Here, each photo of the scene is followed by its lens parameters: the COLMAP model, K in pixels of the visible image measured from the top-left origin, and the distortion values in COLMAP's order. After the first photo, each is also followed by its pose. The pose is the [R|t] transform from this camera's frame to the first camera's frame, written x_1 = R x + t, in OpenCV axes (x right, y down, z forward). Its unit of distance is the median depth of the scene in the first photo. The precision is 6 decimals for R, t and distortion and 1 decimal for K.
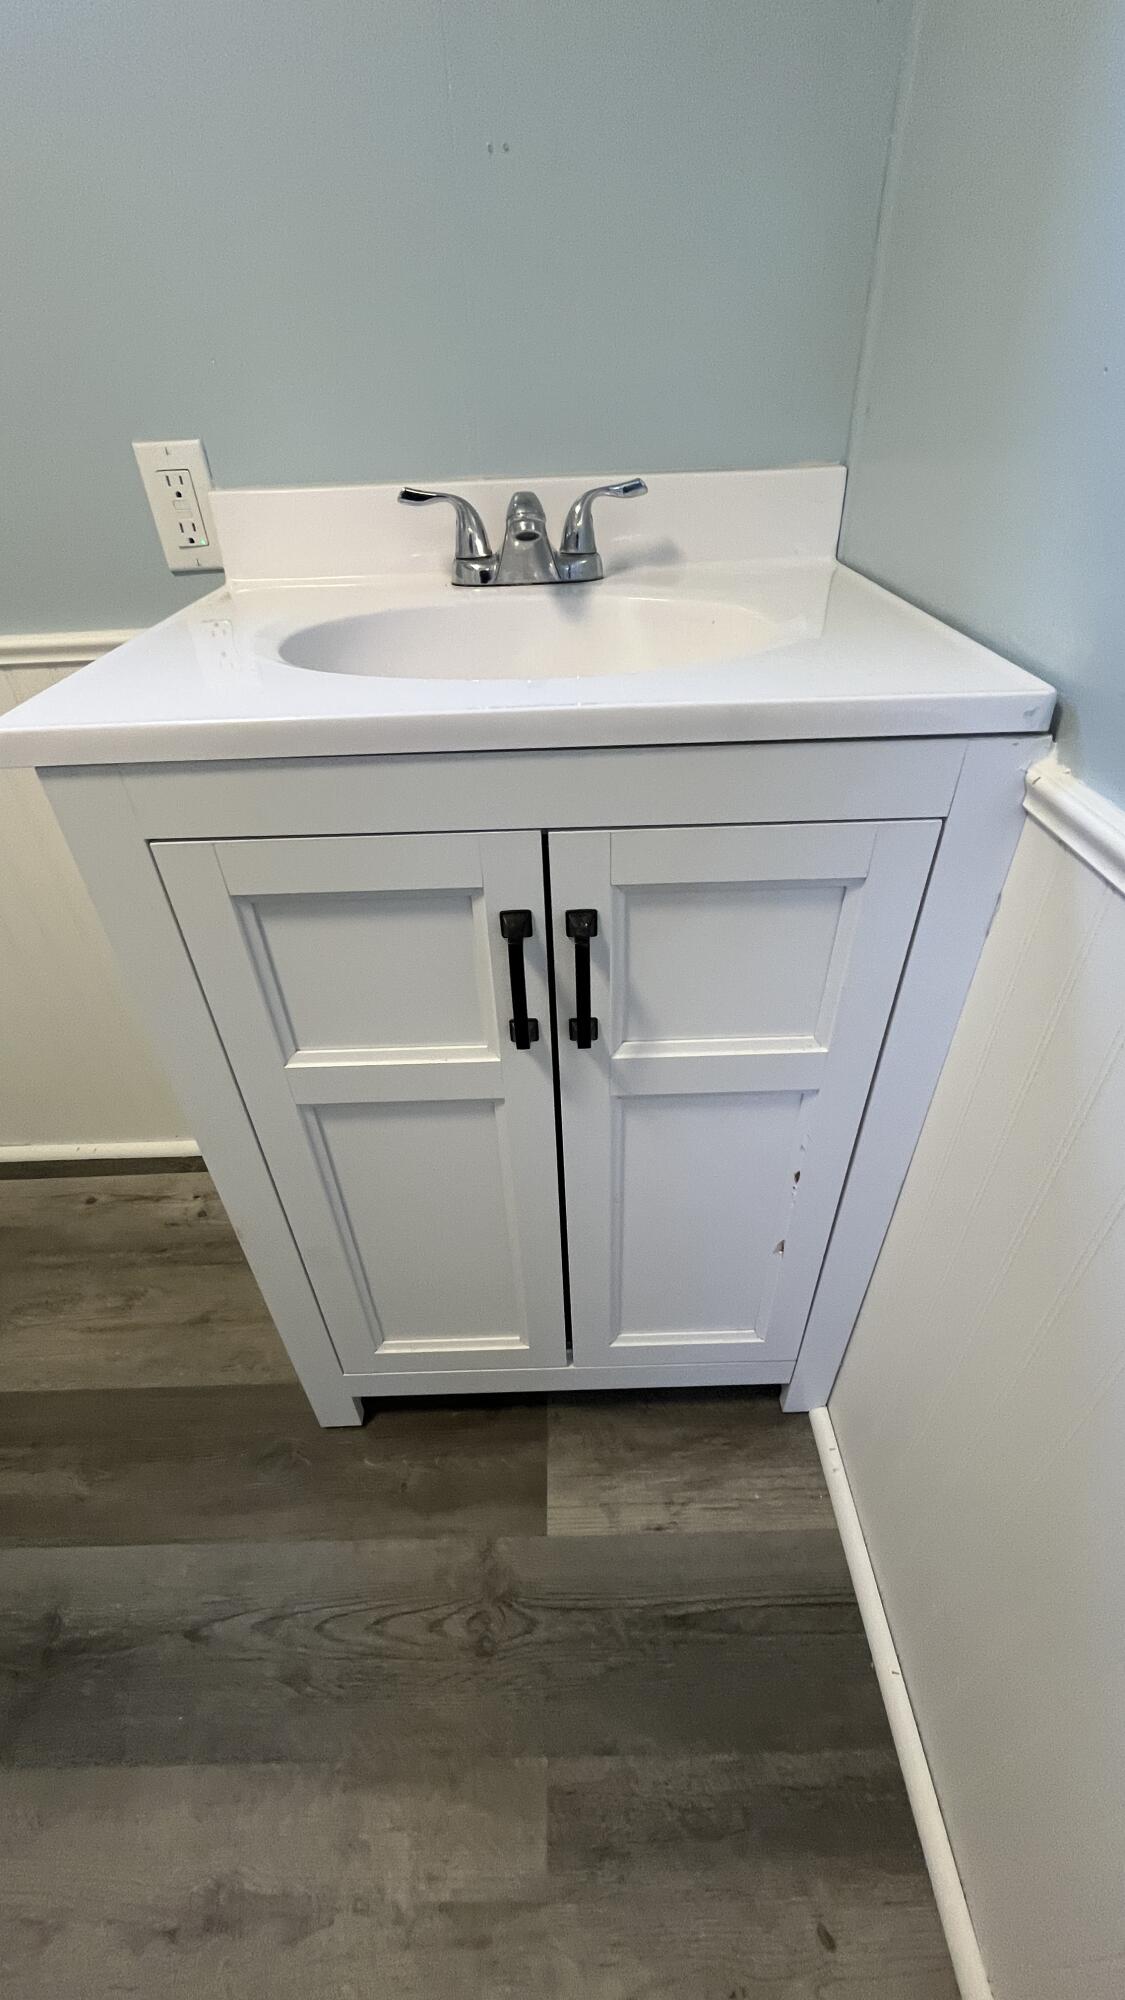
lens RADIAL K [[805.5, 0, 563.8], [0, 805.5, 996.1], [0, 0, 1]] dist [-0.002888, 0.000426]
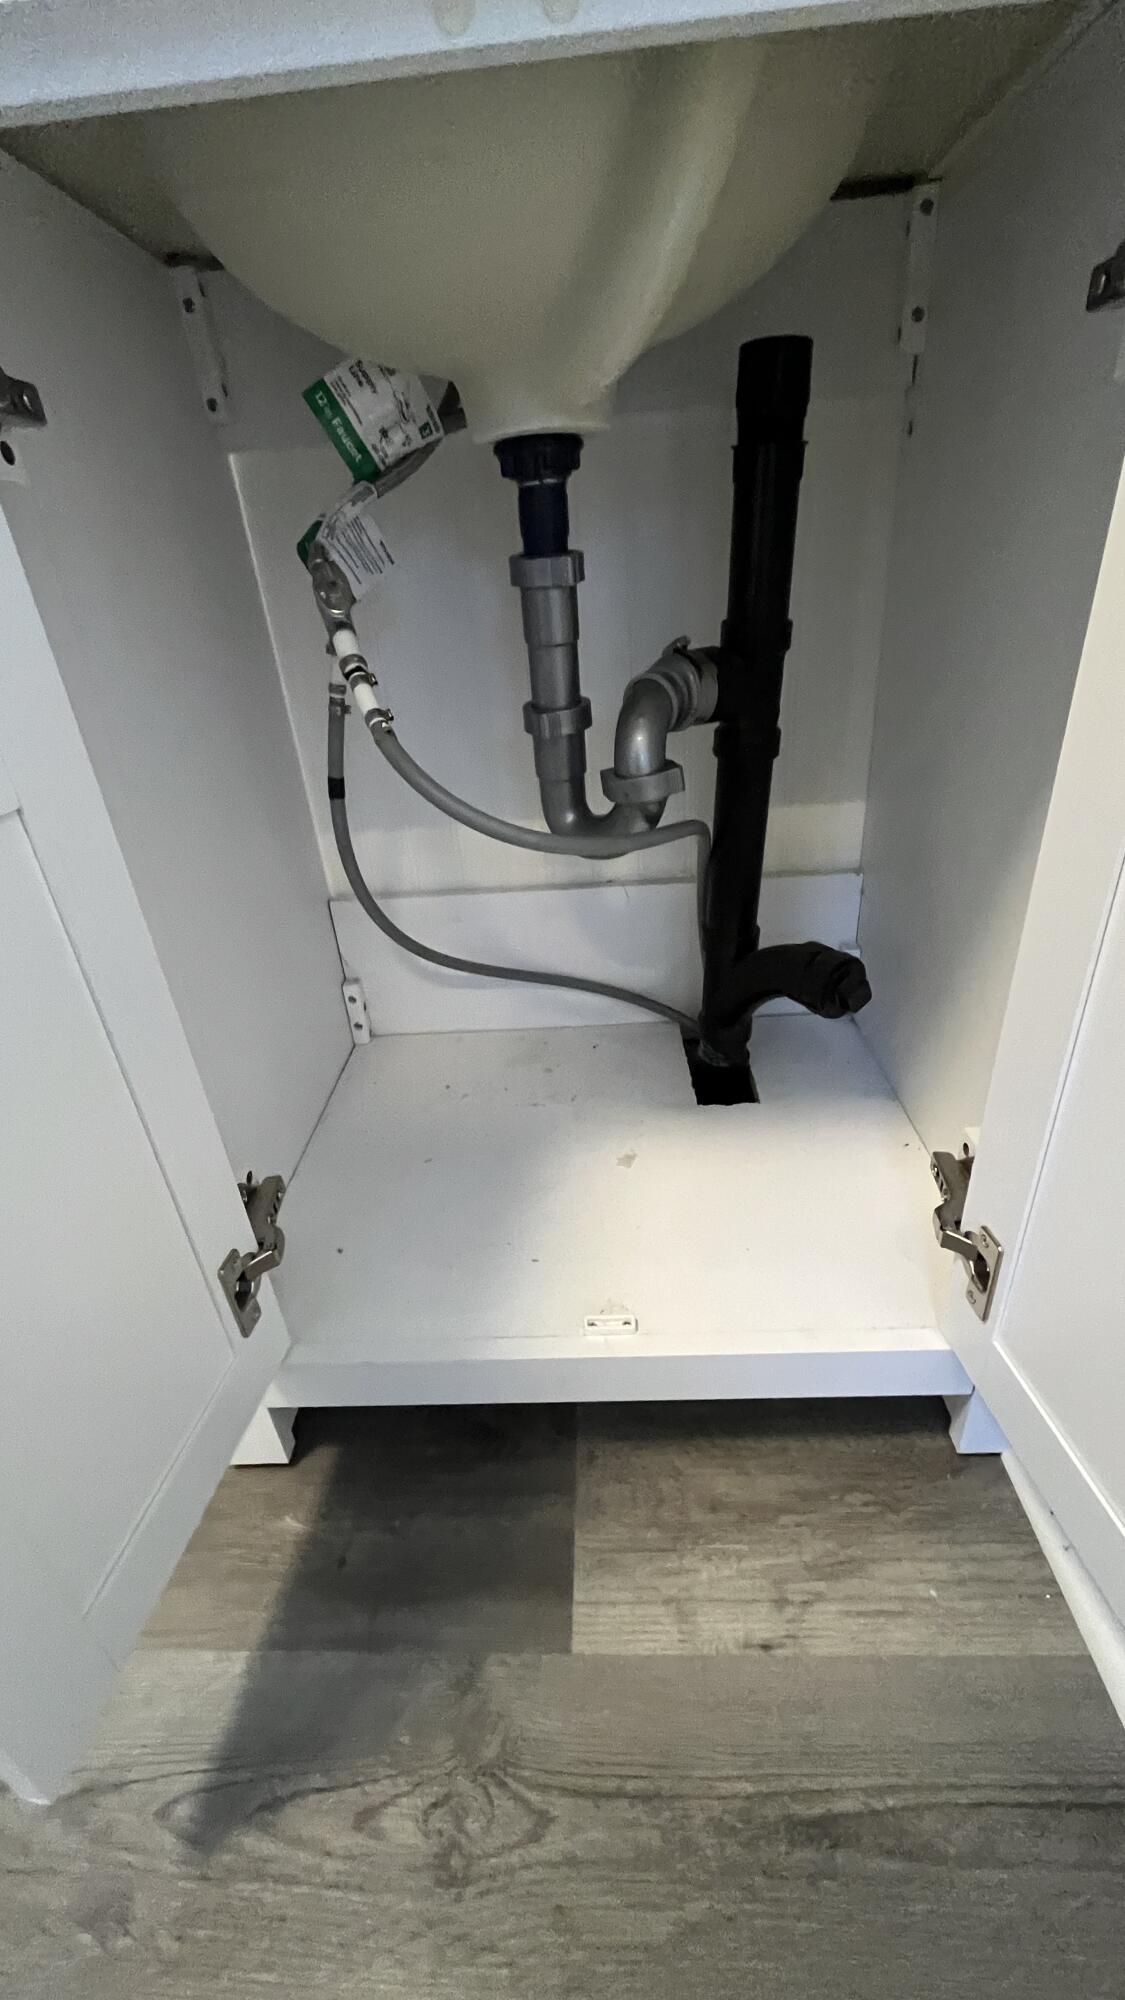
lens RADIAL K [[805.5, 0, 563.8], [0, 805.5, 1003.7], [0, 0, 1]] dist [-0.002888, 0.000426]
pose [[0.997941, -0.016835, -0.061894, 0.018263], [0.008682, 0.991514, -0.129712, 0.294252], [0.063553, 0.128908, 0.989618, 0.381659]]
